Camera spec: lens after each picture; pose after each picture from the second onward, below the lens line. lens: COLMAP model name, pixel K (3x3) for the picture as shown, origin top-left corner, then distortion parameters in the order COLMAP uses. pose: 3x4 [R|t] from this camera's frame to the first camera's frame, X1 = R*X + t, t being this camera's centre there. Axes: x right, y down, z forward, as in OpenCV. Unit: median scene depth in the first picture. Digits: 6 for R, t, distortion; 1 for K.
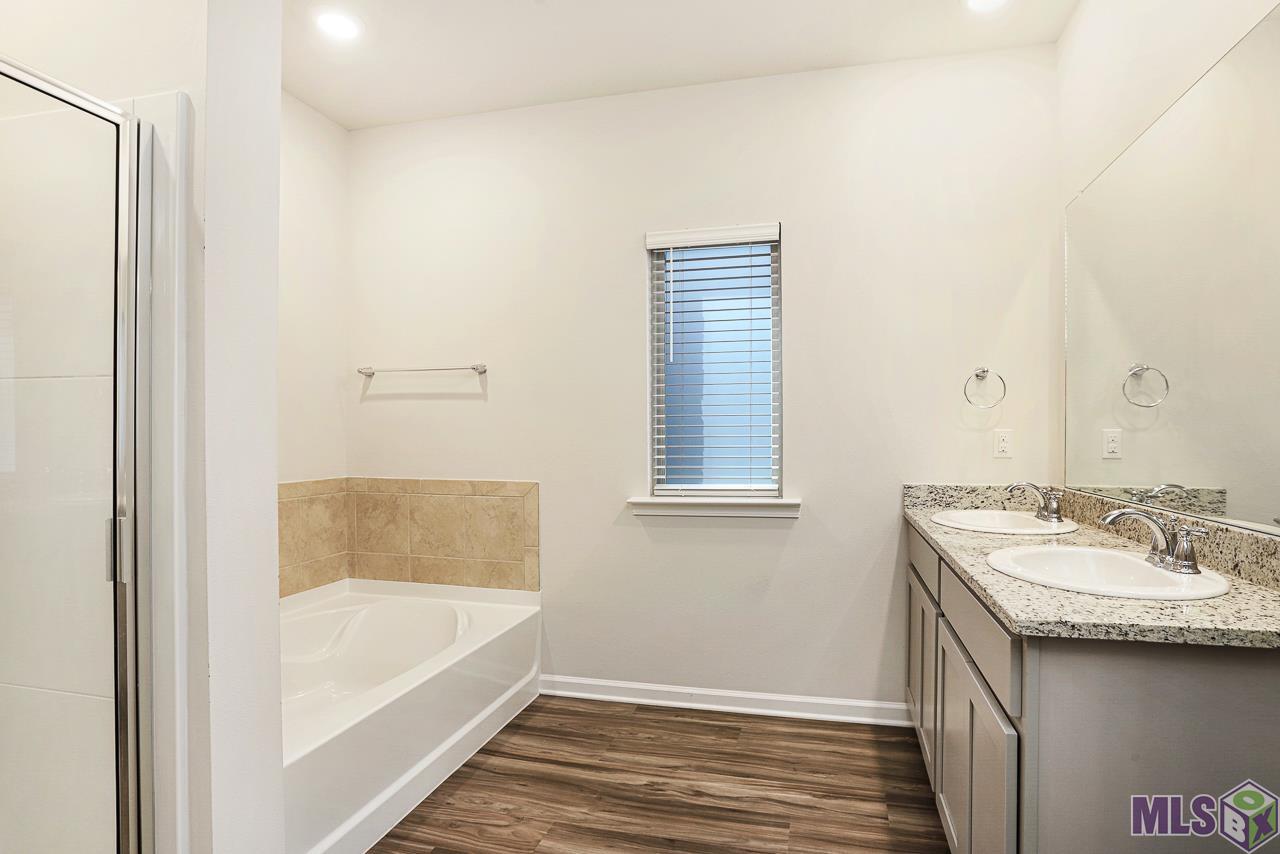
lens RADIAL K [[652.8, 0, 646.0], [0, 652.8, 424.4], [0, 0, 1]] dist [-0.039849, 0.005895]
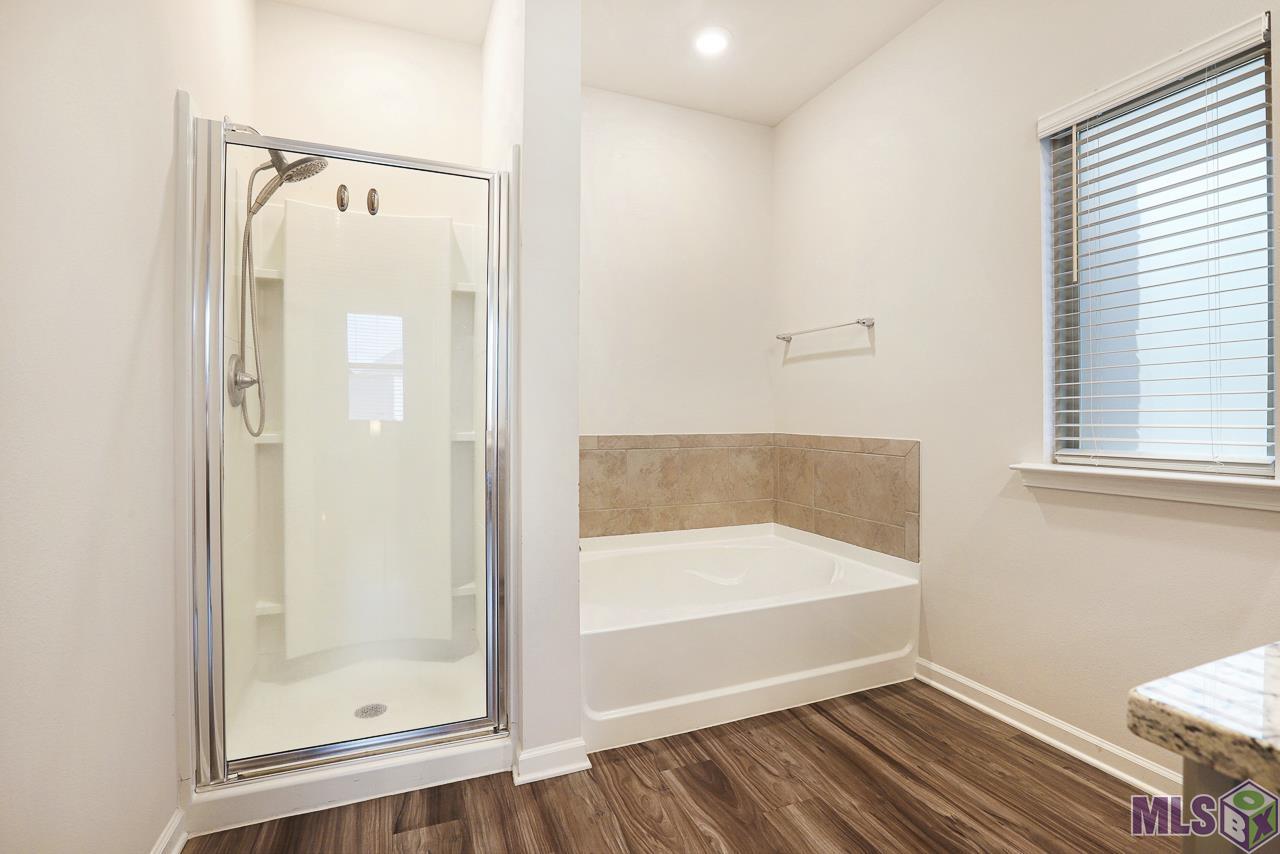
lens RADIAL K [[605.8, 0, 642.5], [0, 605.8, 414.2], [0, 0, 1]] dist [-0.048141, 0.014817]
pose [[0.574622, -0.000719, -0.818419, 0.296244], [0.001149, 0.999999, -0.000071, 0.053226], [0.818418, -0.000900, 0.574622, 0.225841]]
